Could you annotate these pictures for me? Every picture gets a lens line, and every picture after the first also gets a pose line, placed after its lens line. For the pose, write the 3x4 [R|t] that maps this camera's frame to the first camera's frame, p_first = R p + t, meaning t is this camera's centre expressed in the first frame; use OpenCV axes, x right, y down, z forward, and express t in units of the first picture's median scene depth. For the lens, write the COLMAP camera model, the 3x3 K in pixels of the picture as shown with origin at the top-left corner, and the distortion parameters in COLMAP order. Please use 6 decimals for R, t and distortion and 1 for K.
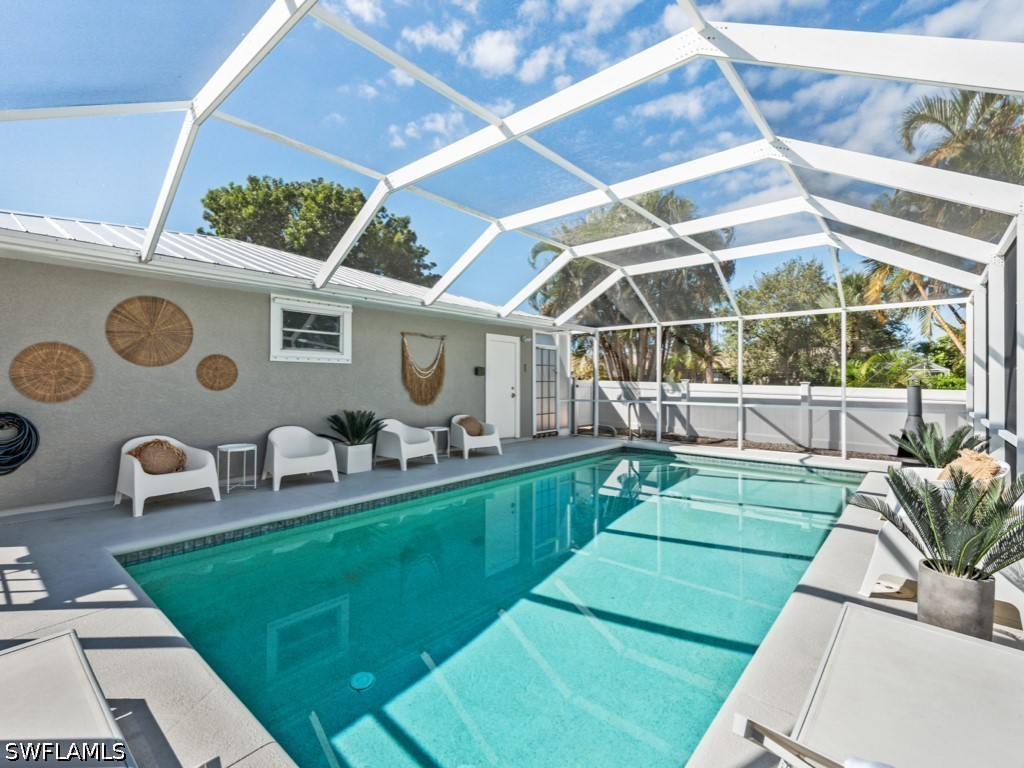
lens RADIAL K [[478.3, 0, 509.6], [0, 478.3, 377.1], [0, 0, 1]] dist [0.001444, -0.000390]
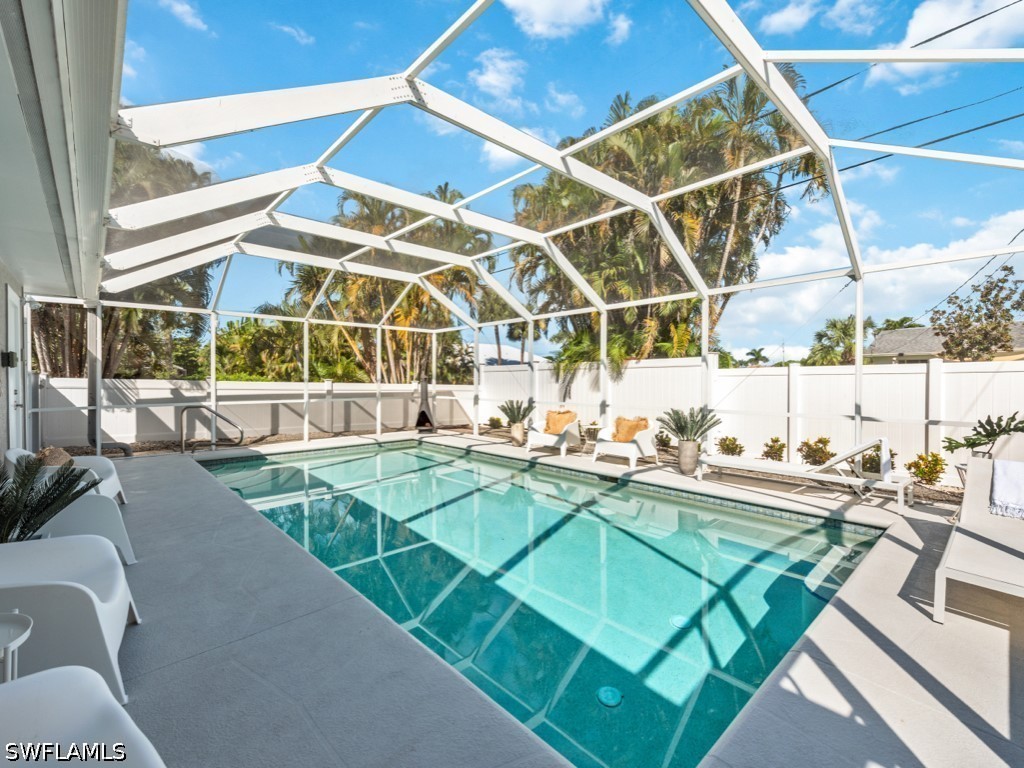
lens RADIAL K [[445.8, 0, 508.6], [0, 445.8, 387.5], [0, 0, 1]] dist [0.009253, -0.003364]
pose [[0.114803, -0.020594, 0.993175, -0.461303], [-0.009636, 0.999715, 0.021844, 0.002386], [-0.993342, -0.012078, 0.114572, 0.413765]]
